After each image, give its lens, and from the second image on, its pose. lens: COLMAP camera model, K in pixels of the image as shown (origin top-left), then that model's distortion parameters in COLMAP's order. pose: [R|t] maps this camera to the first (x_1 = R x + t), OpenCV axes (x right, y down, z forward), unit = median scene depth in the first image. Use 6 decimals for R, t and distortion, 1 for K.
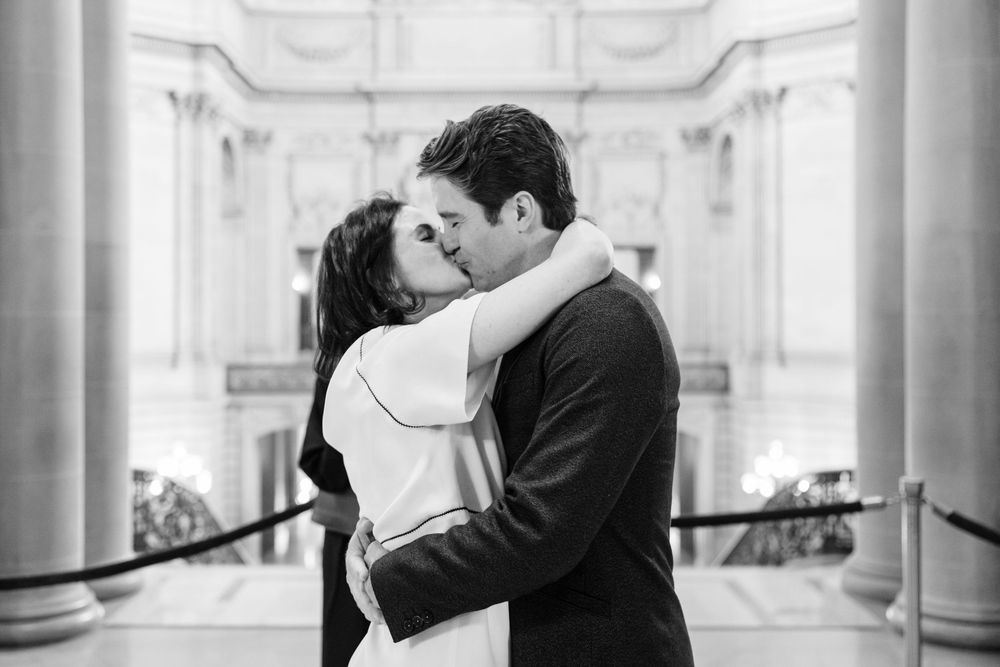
lens RADIAL K [[1130.2, 0, 453.3], [0, 1130.2, 309.7], [0, 0, 1]] dist [-0.050901, 0.000000]
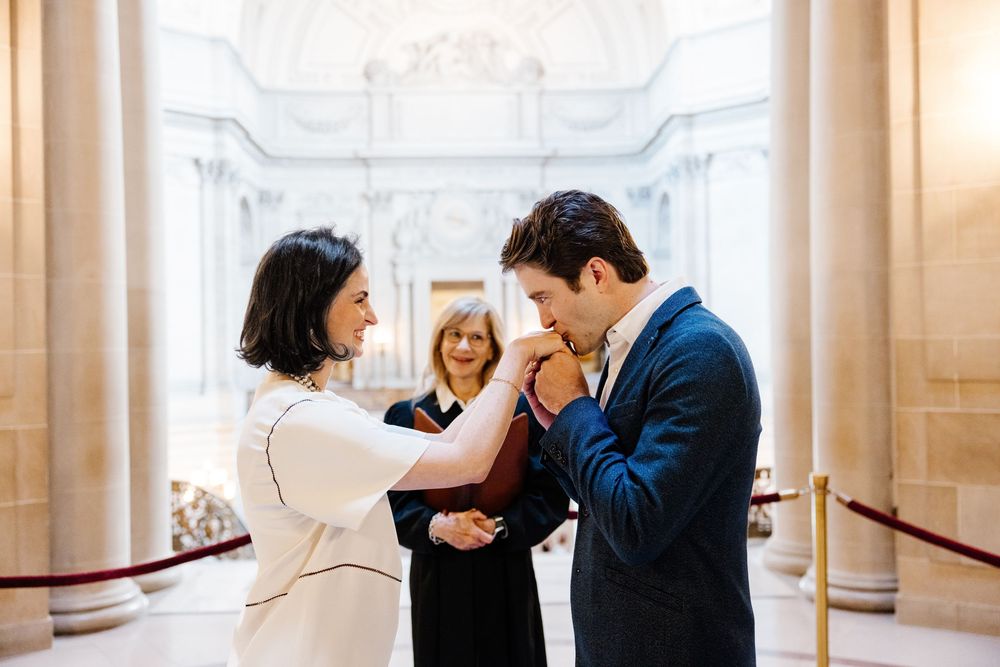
lens RADIAL K [[950.1, 0, 501.3], [0, 950.1, 346.2], [0, 0, 1]] dist [-0.044043, 0.000000]
pose [[0.997650, -0.014988, 0.066851, -0.002150], [0.014580, 0.999872, 0.006592, -0.000310], [-0.066941, -0.005602, 0.997741, -0.004539]]
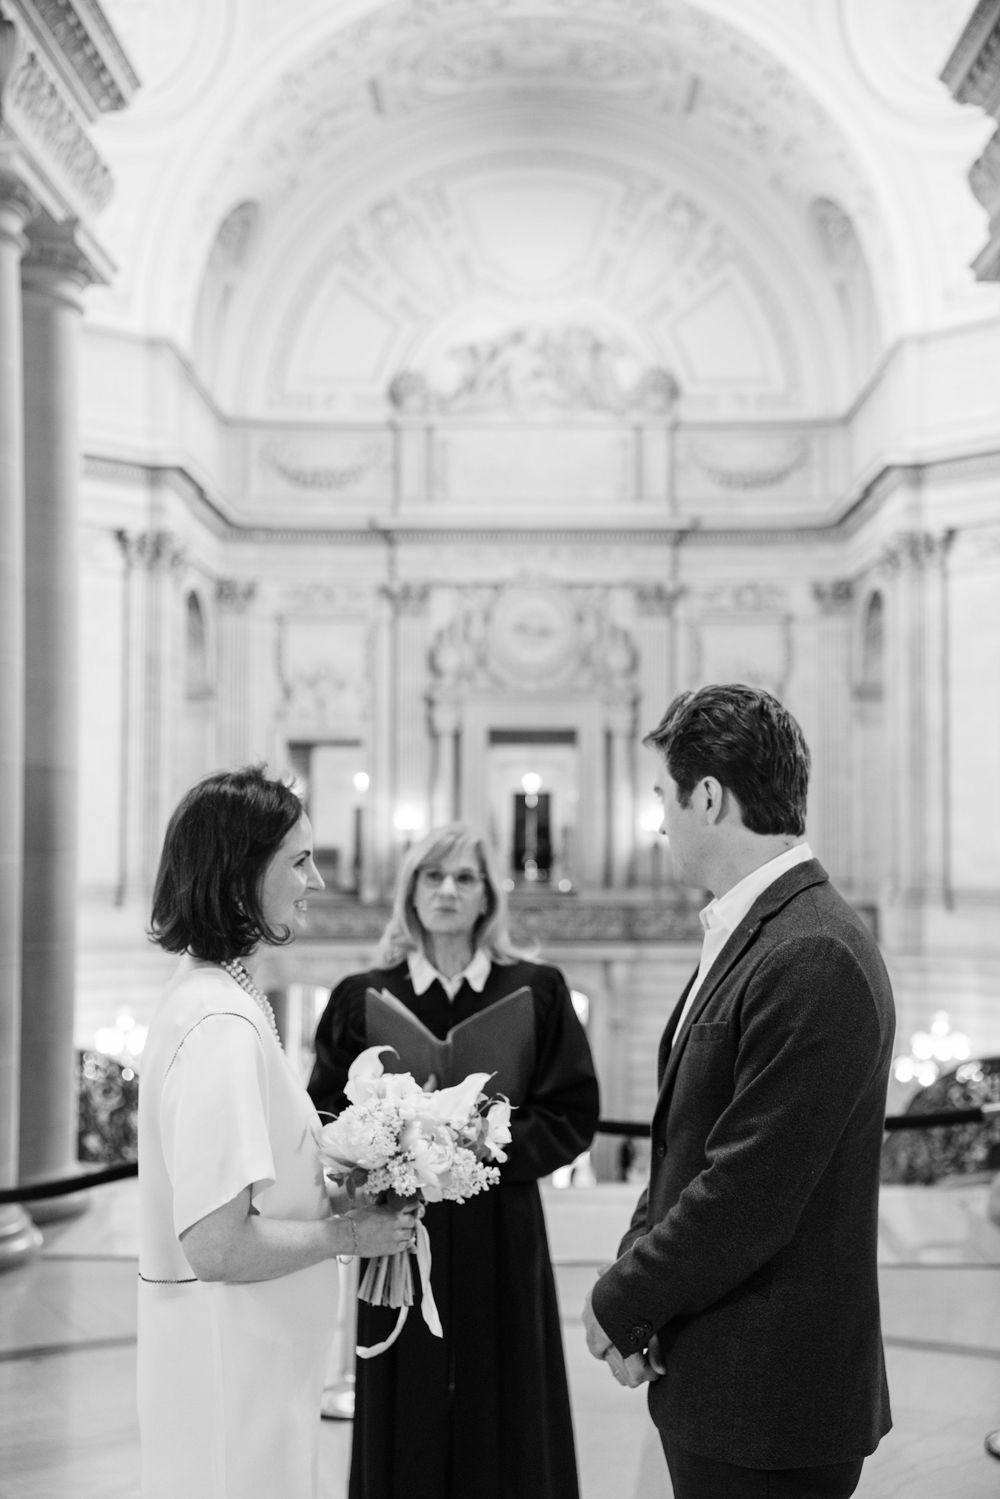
lens RADIAL K [[1653.9, 0, 506.9], [0, 1653.9, 747.1], [0, 0, 1]] dist [-0.026424, 0.000000]
pose [[0.999980, 0.005176, -0.003560, 0.007715], [-0.005292, 0.999436, -0.033149, -0.017867], [0.003387, 0.033167, 0.999444, -0.076556]]
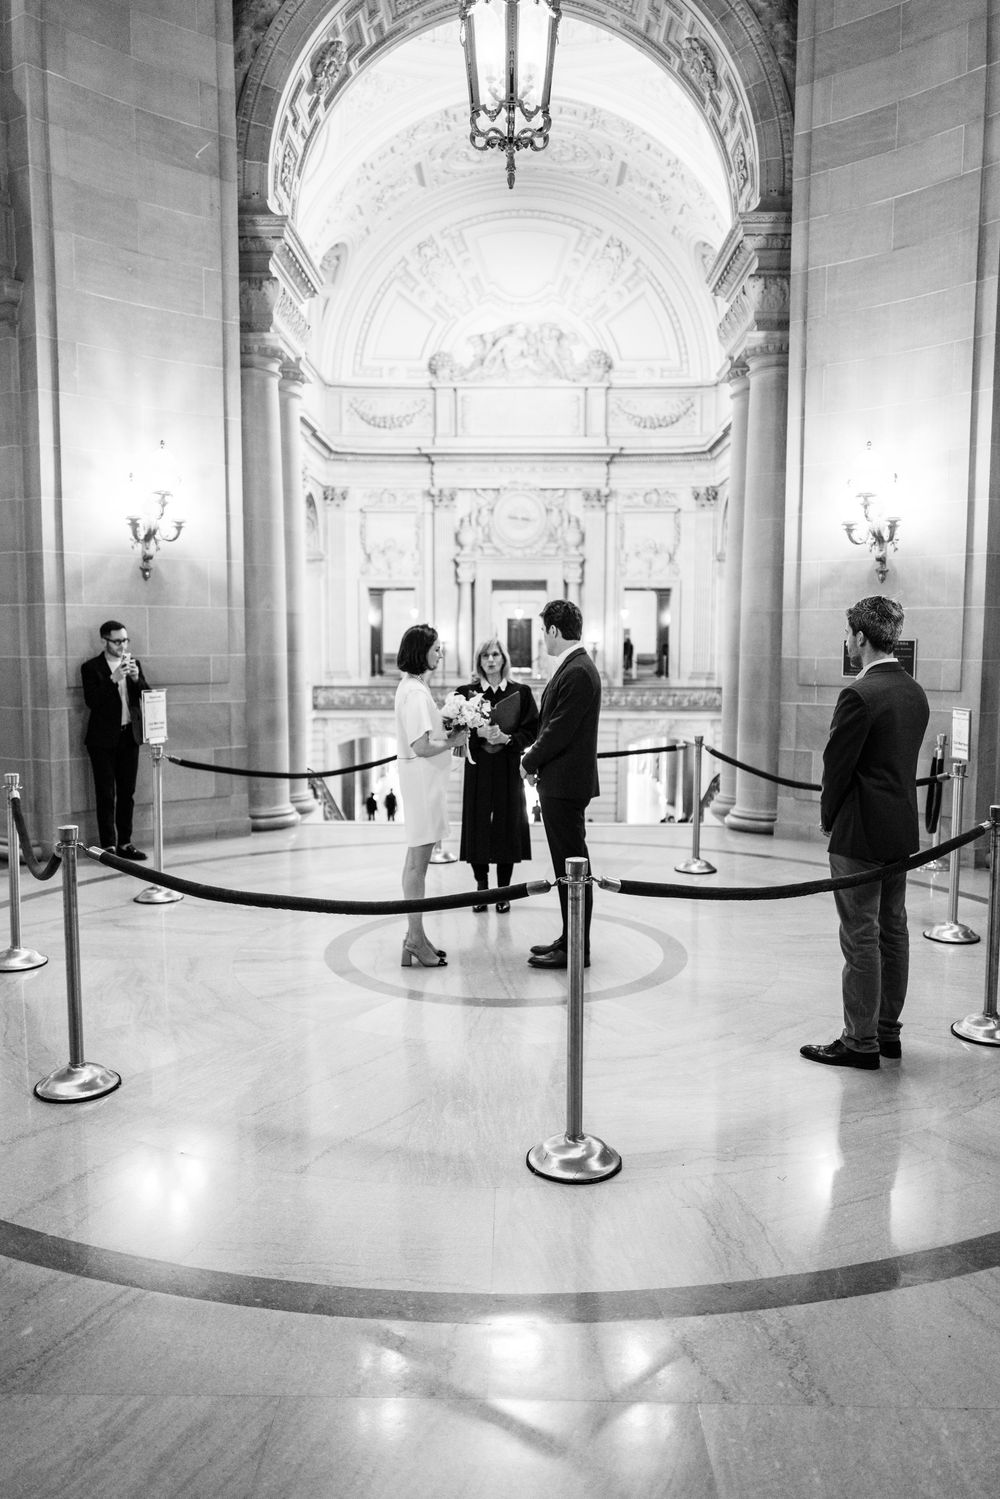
lens RADIAL K [[1571.2, 0, 492.3], [0, 1571.2, 786.9], [0, 0, 1]] dist [-0.017004, 0.000000]
pose [[0.999869, 0.006291, -0.014917, 0.018804], [-0.004656, 0.994227, 0.107193, -0.026349], [0.015505, -0.107110, 0.994126, -0.713172]]
